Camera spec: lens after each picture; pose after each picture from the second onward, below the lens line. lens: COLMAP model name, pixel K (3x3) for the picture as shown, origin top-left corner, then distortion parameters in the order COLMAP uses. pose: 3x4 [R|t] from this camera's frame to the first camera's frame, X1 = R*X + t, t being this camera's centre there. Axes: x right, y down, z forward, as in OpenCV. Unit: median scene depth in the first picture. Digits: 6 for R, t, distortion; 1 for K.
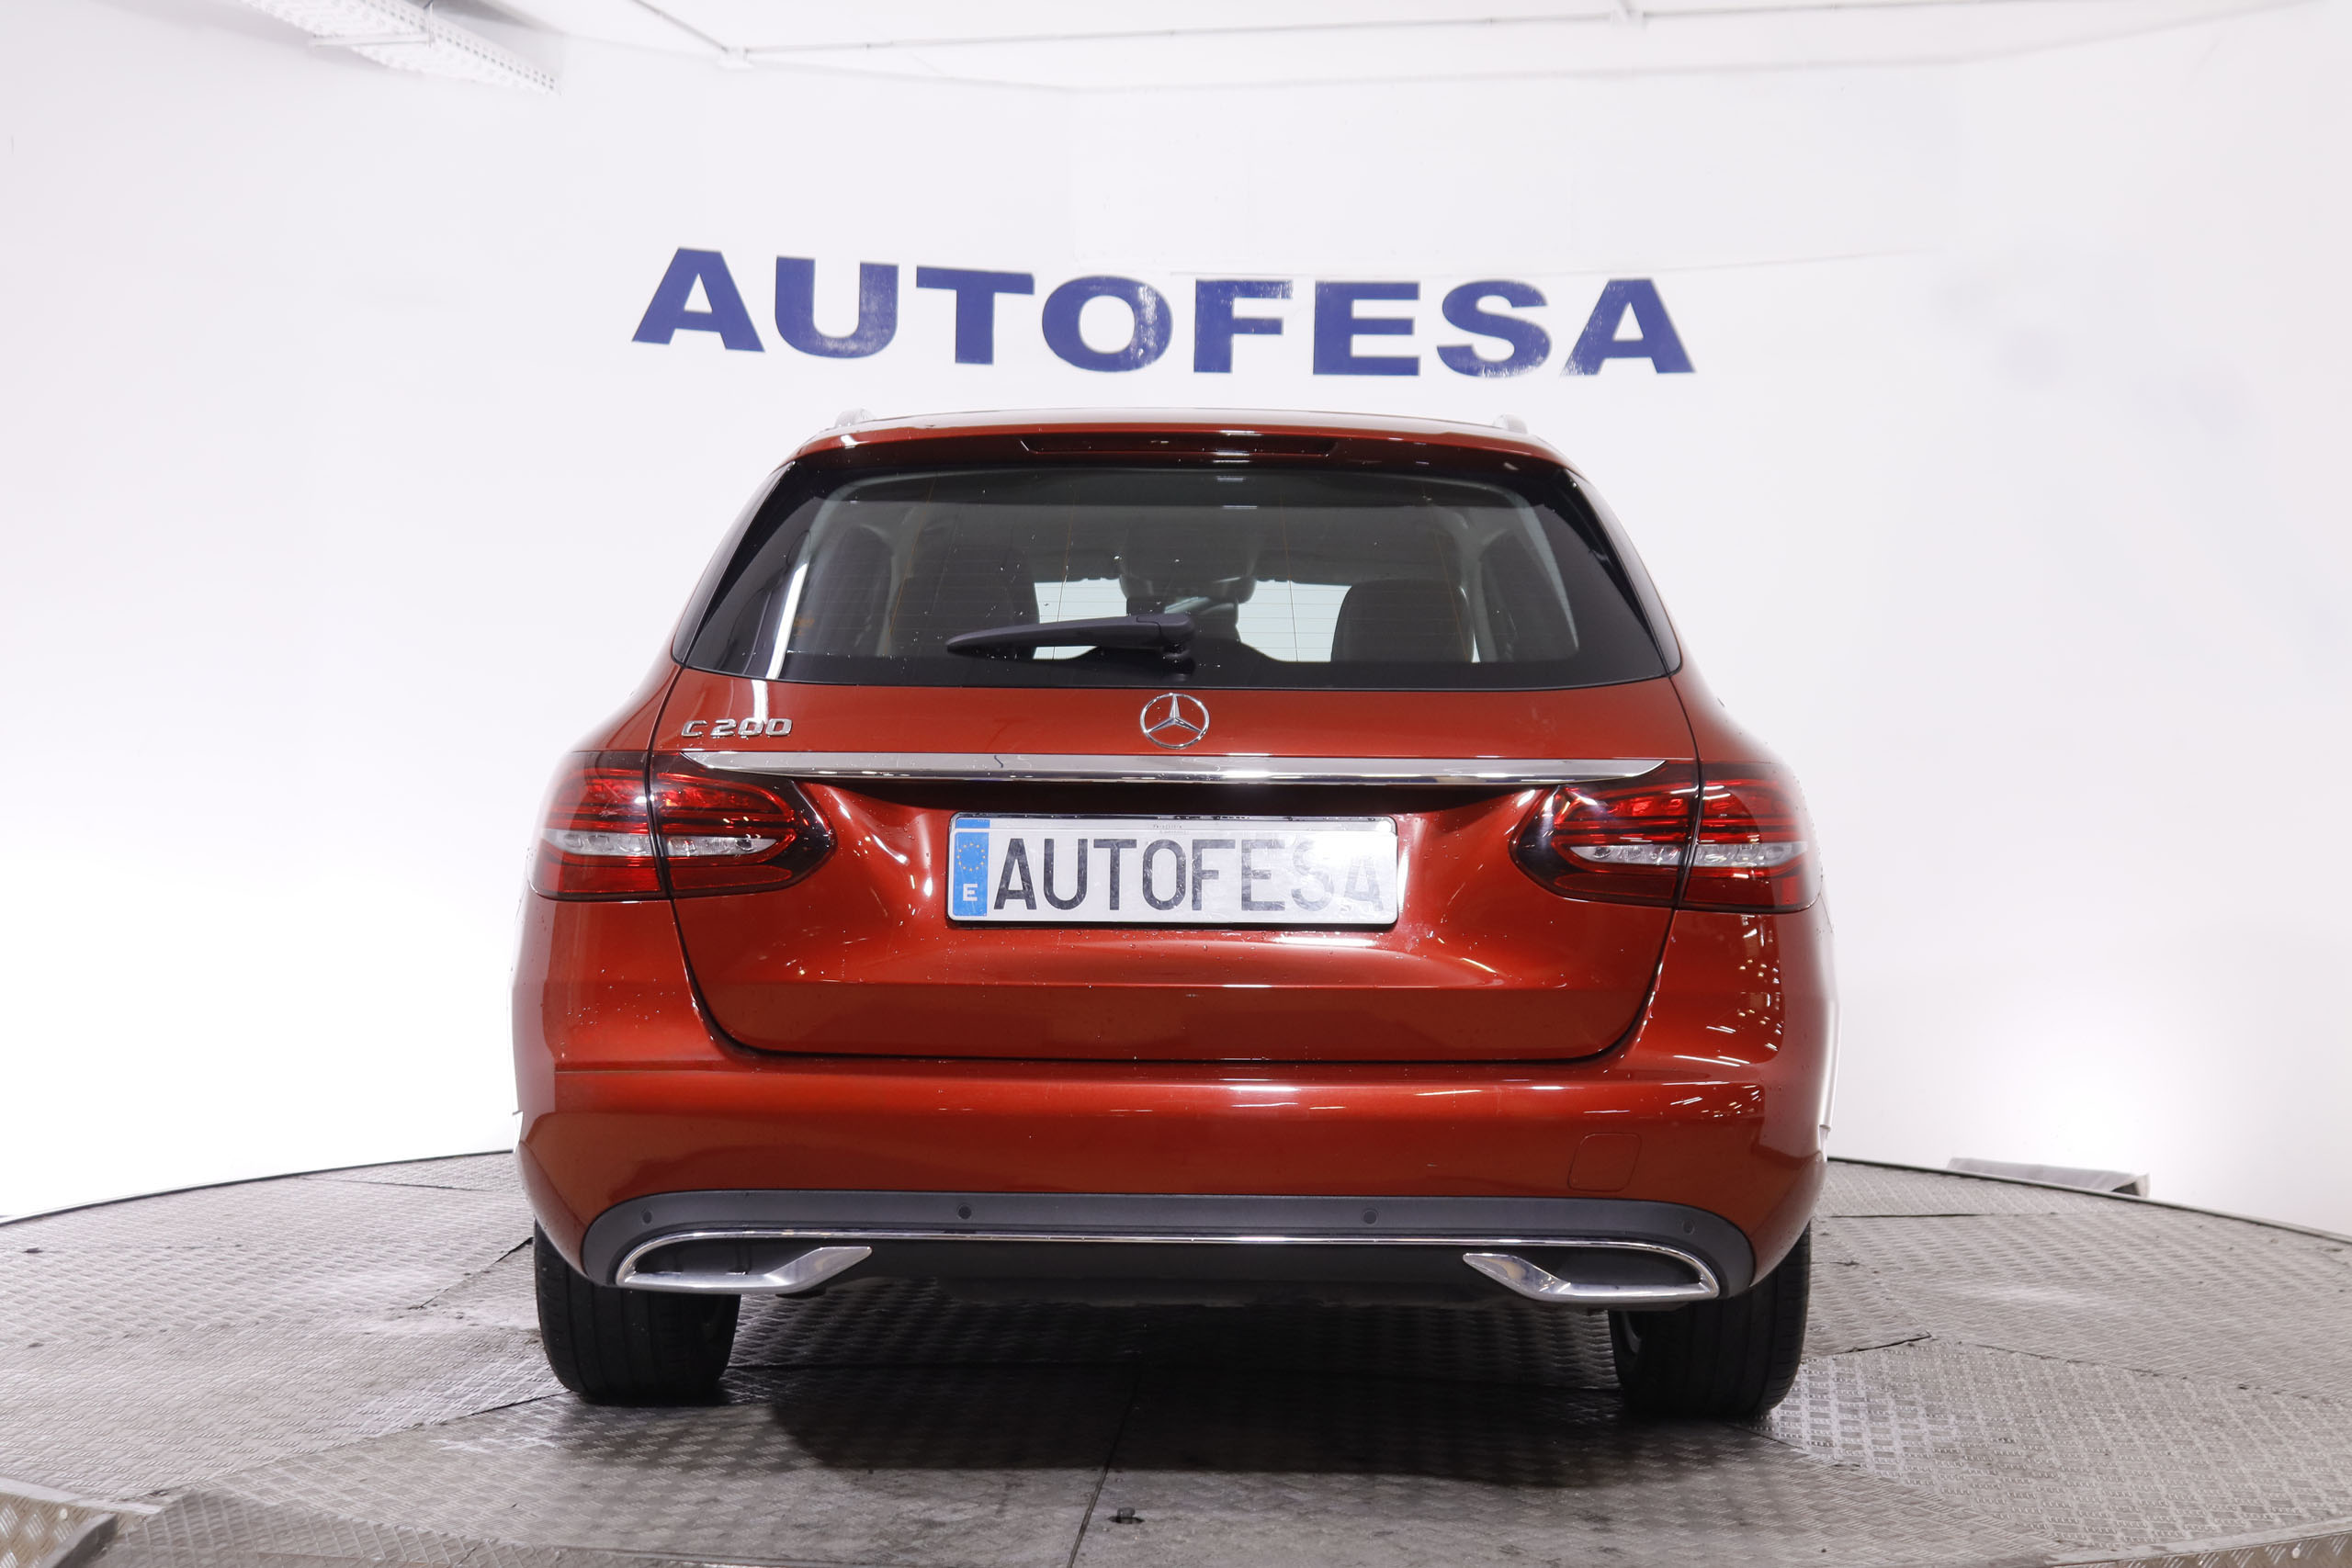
lens RADIAL K [[3376.0, 0, 1176.0], [0, 3376.0, 784.0], [0, 0, 1]] dist [-0.052404, 0.179035]
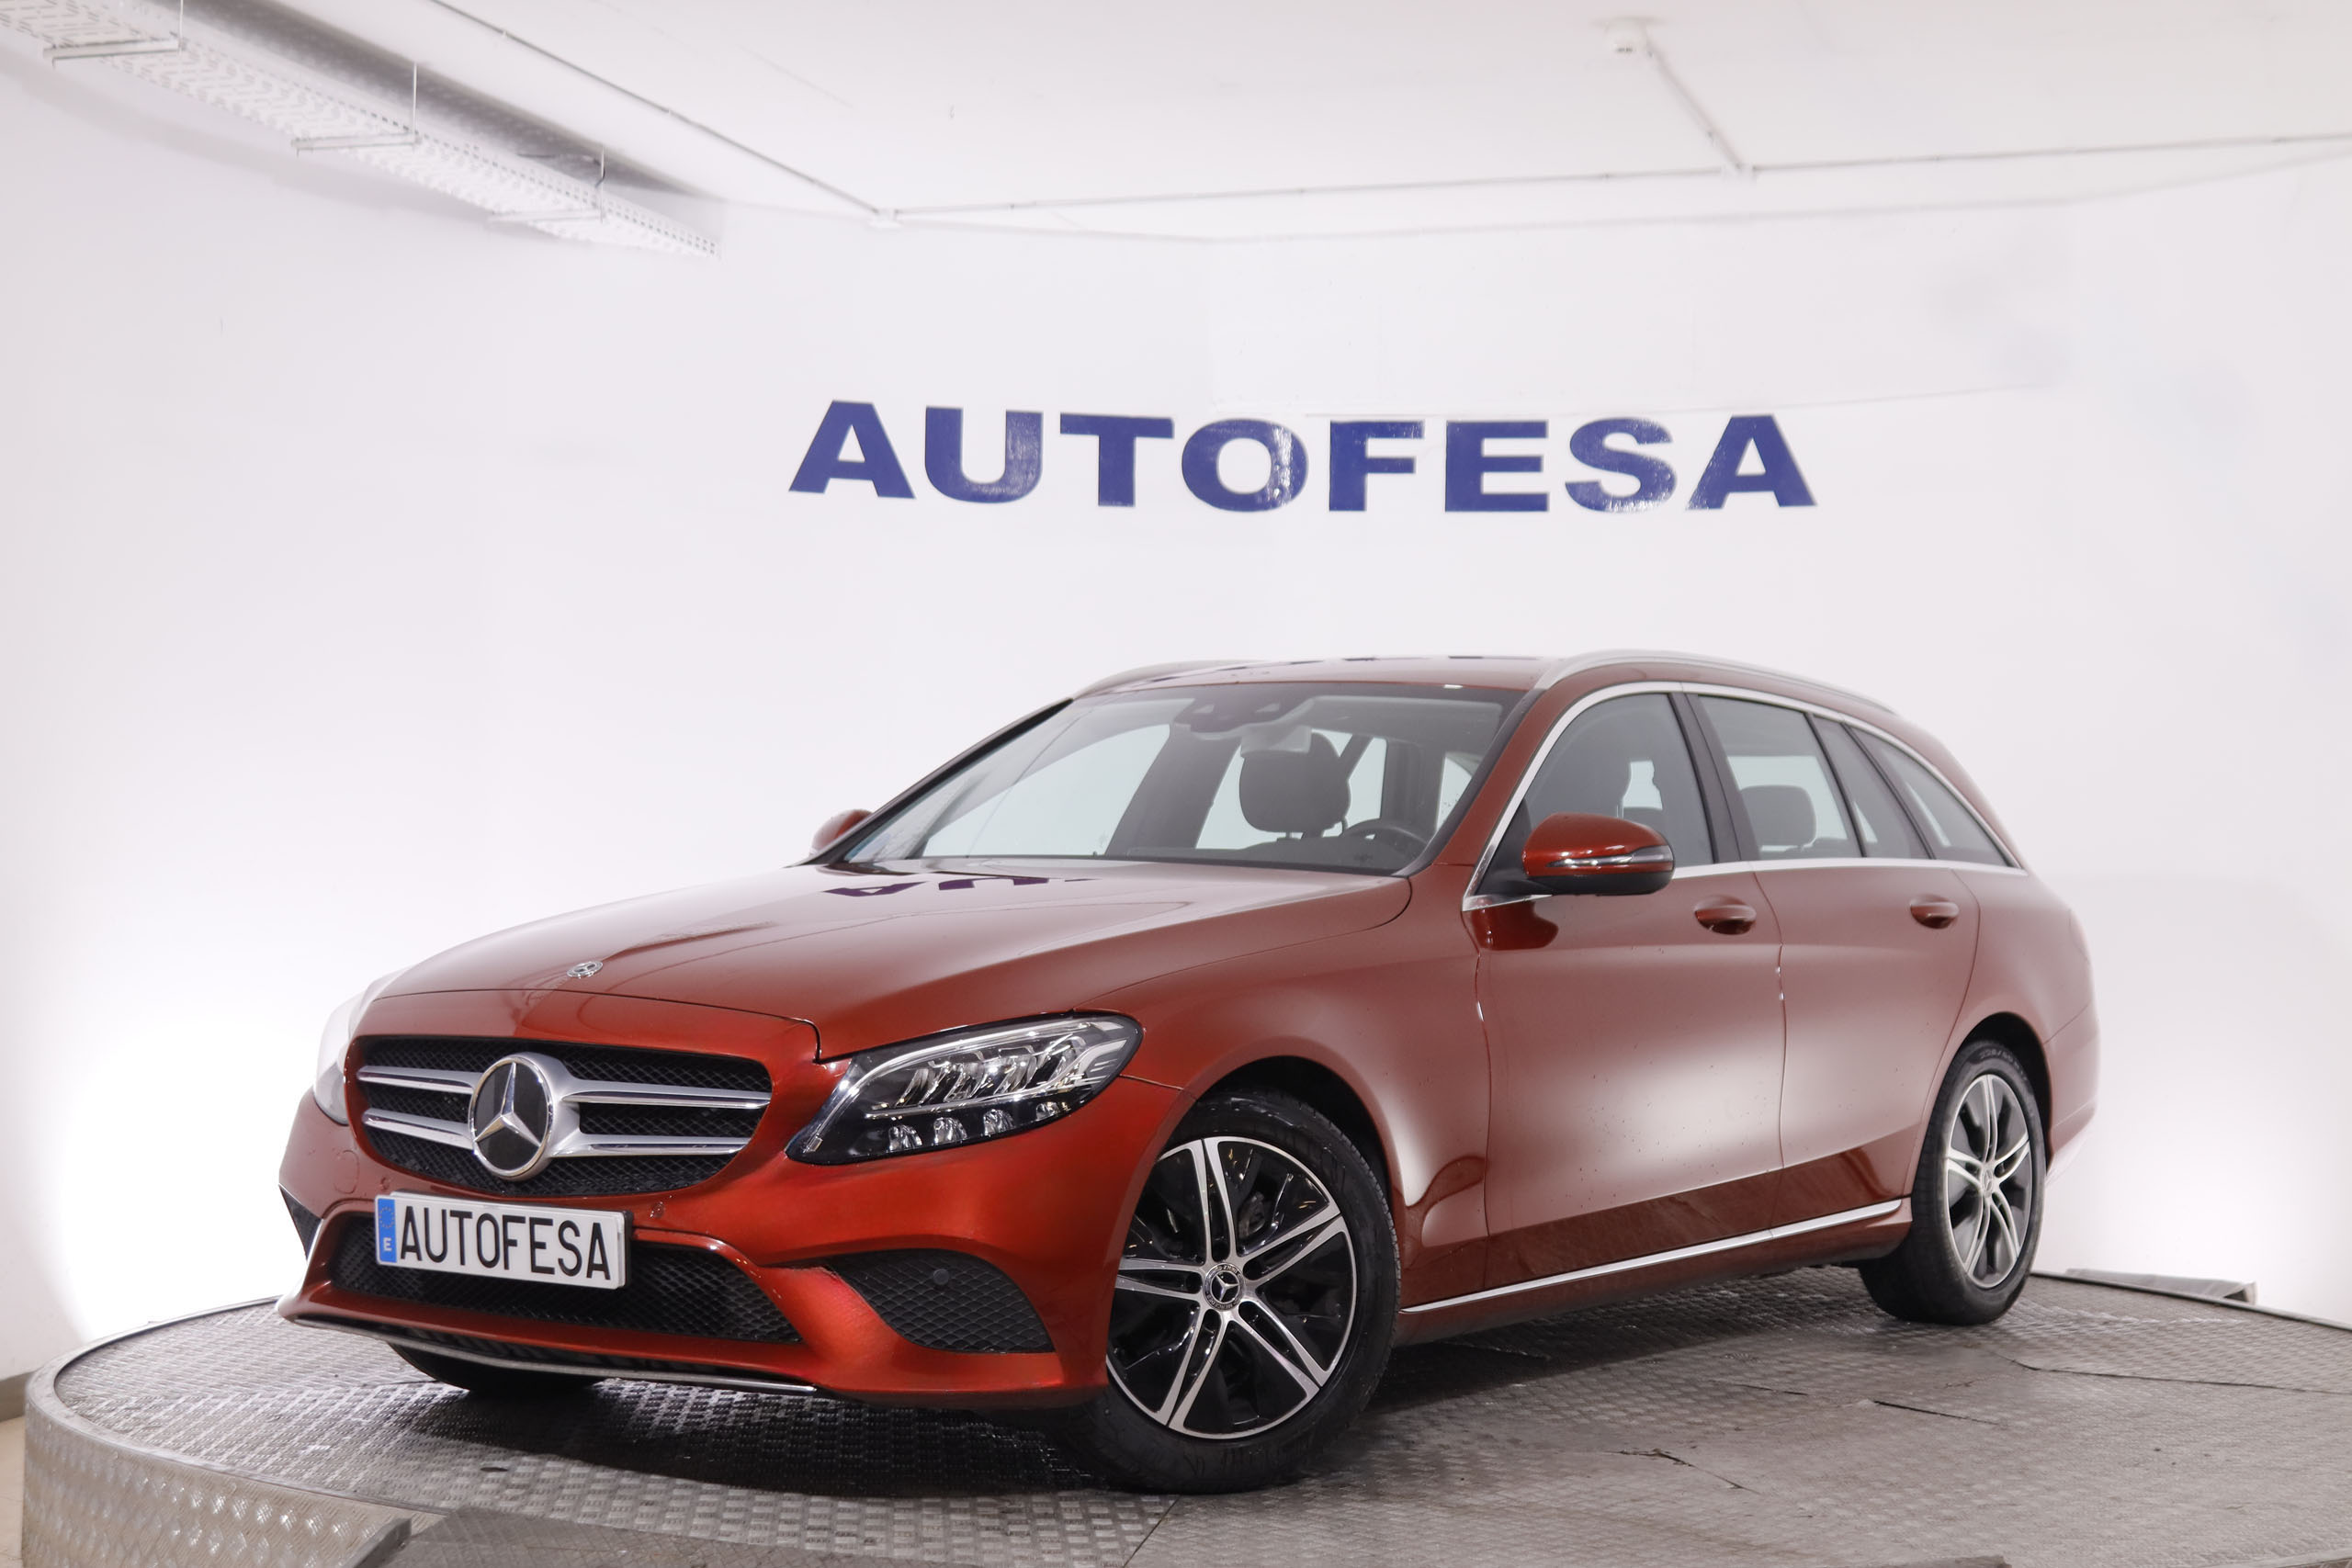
lens RADIAL K [[3822.4, 0, 1145.5], [0, 3822.4, 789.2], [0, 0, 1]] dist [-0.011092, 0.153575]
pose [[0.998335, -0.009630, -0.056877, 0.015276], [0.007826, 0.999462, -0.031855, -0.000198], [0.057153, 0.031357, 0.997873, -0.171022]]
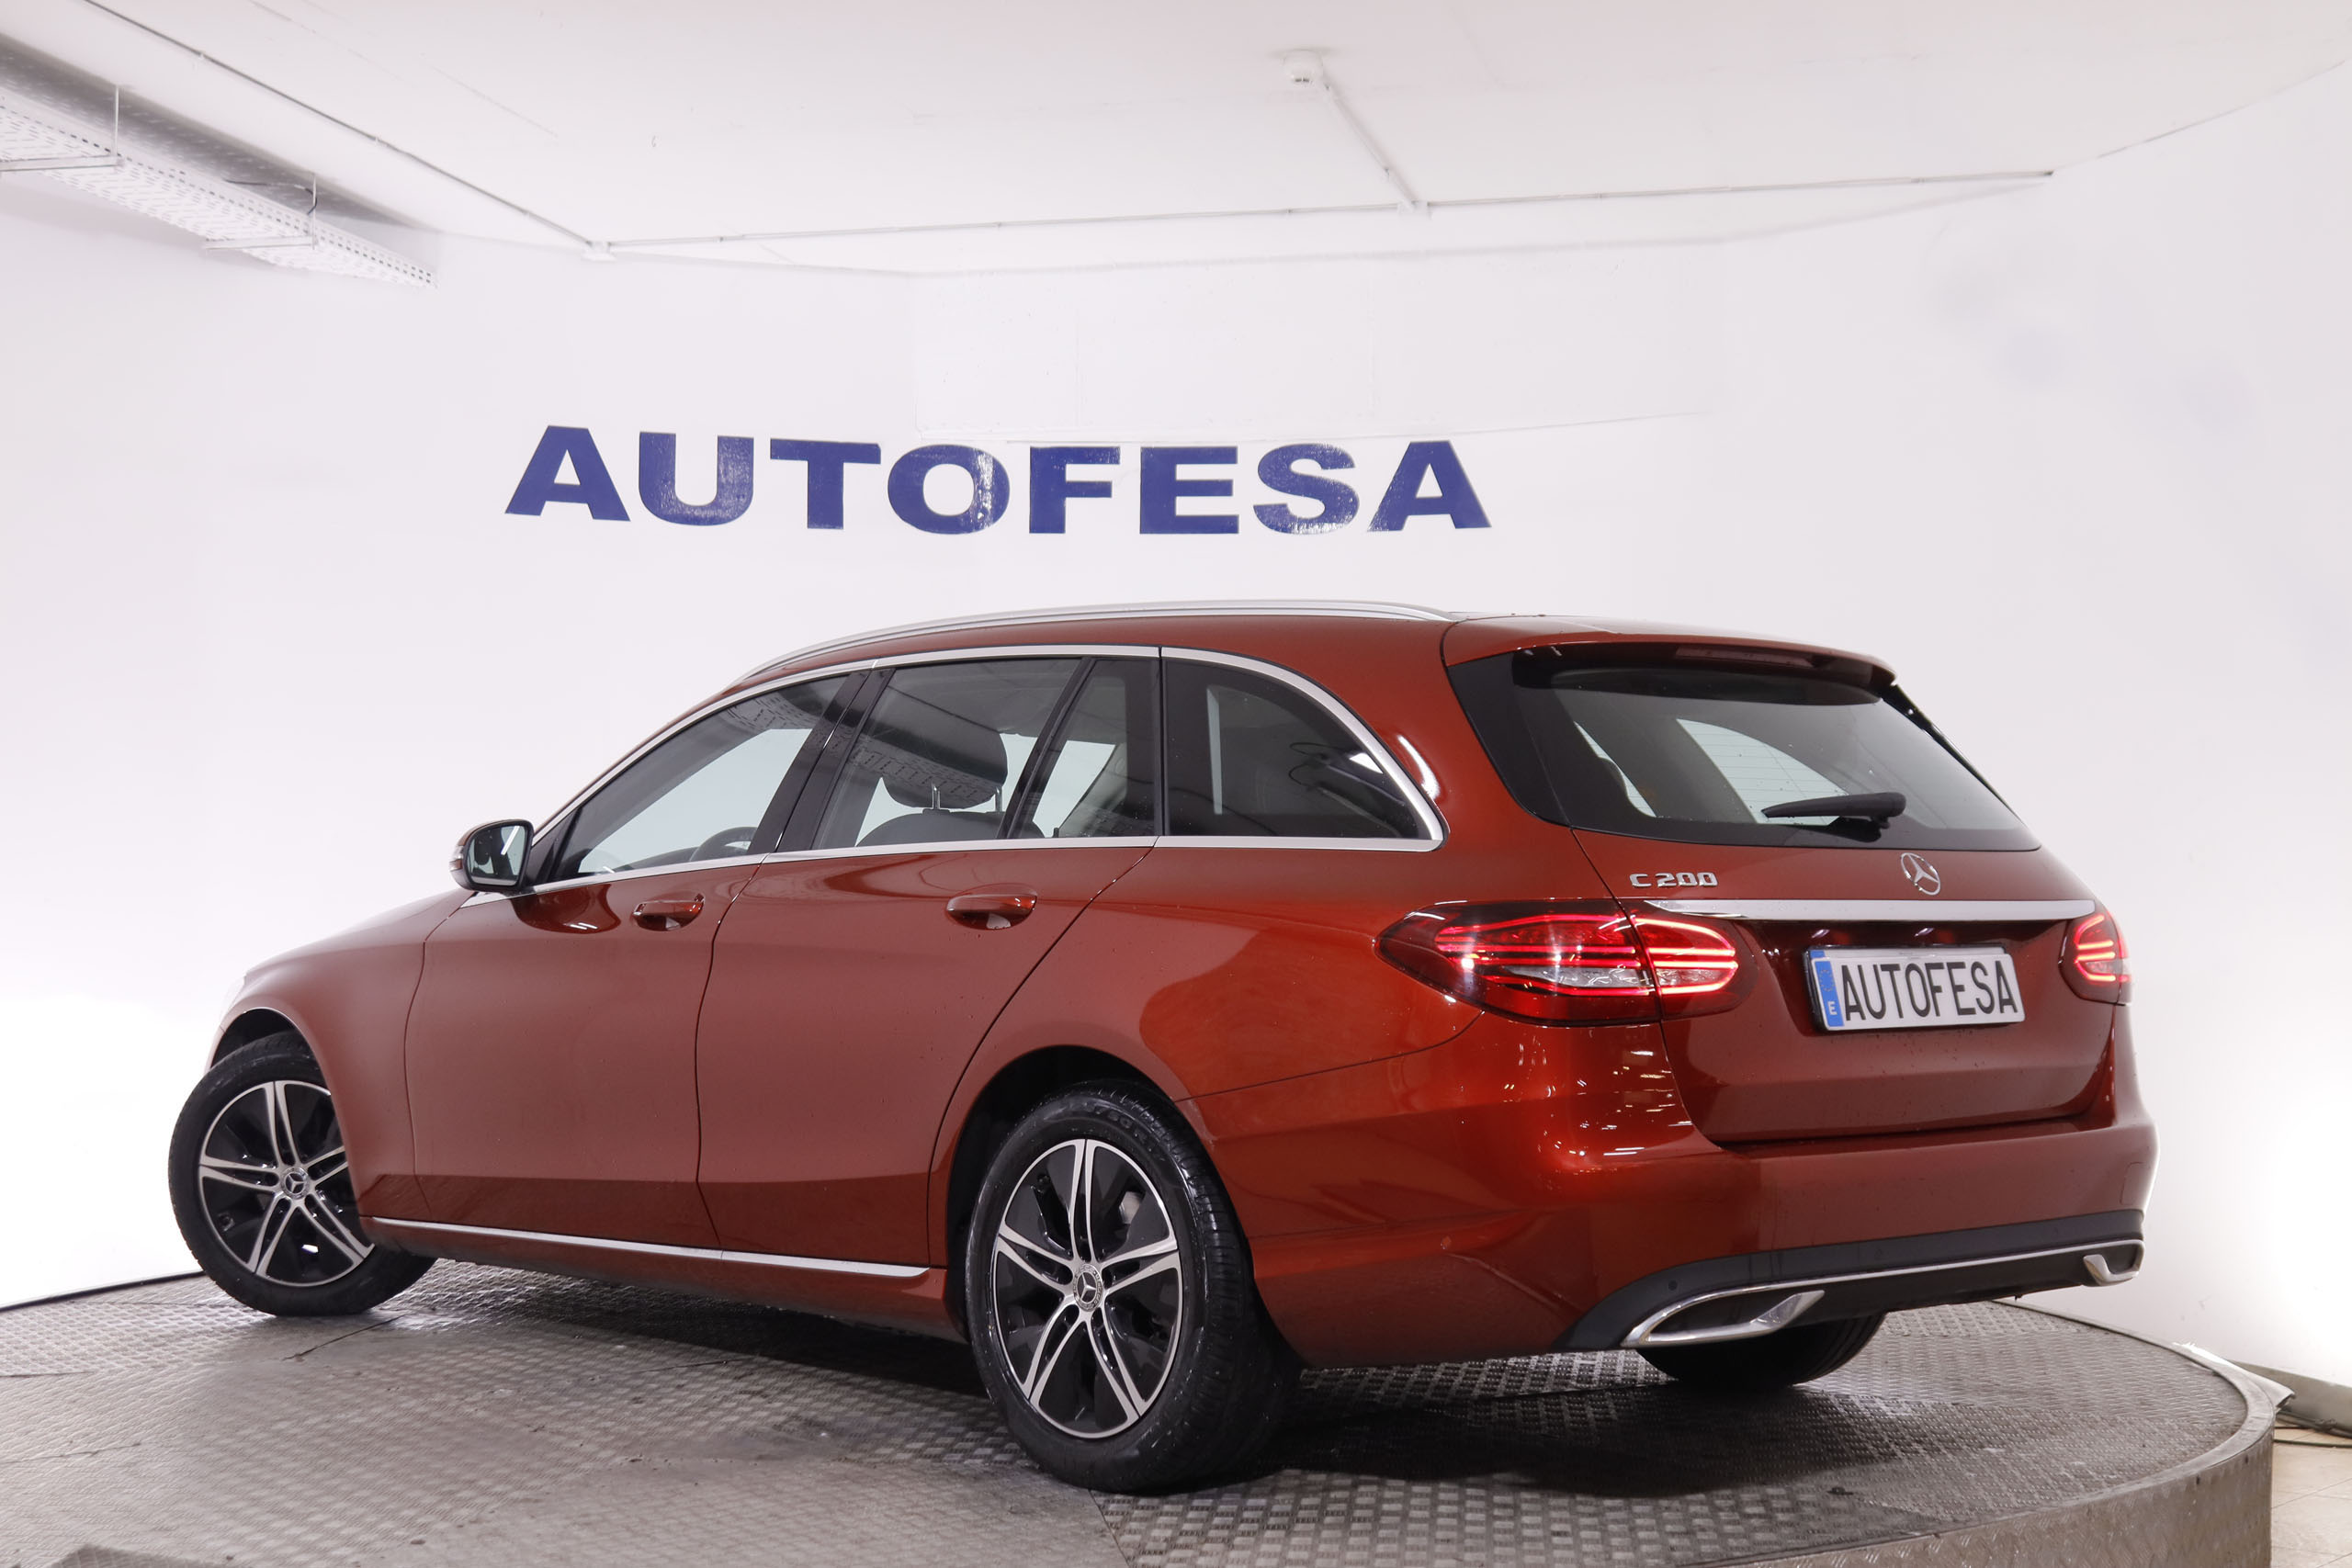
lens RADIAL K [[3376.0, 0, 1176.0], [0, 3376.0, 784.0], [0, 0, 1]] dist [-0.052404, 0.179035]
pose [[0.999635, -0.015617, 0.022031, 0.027602], [0.016421, 0.999189, -0.036759, -0.001318], [-0.021439, 0.037107, 0.999081, -0.078952]]
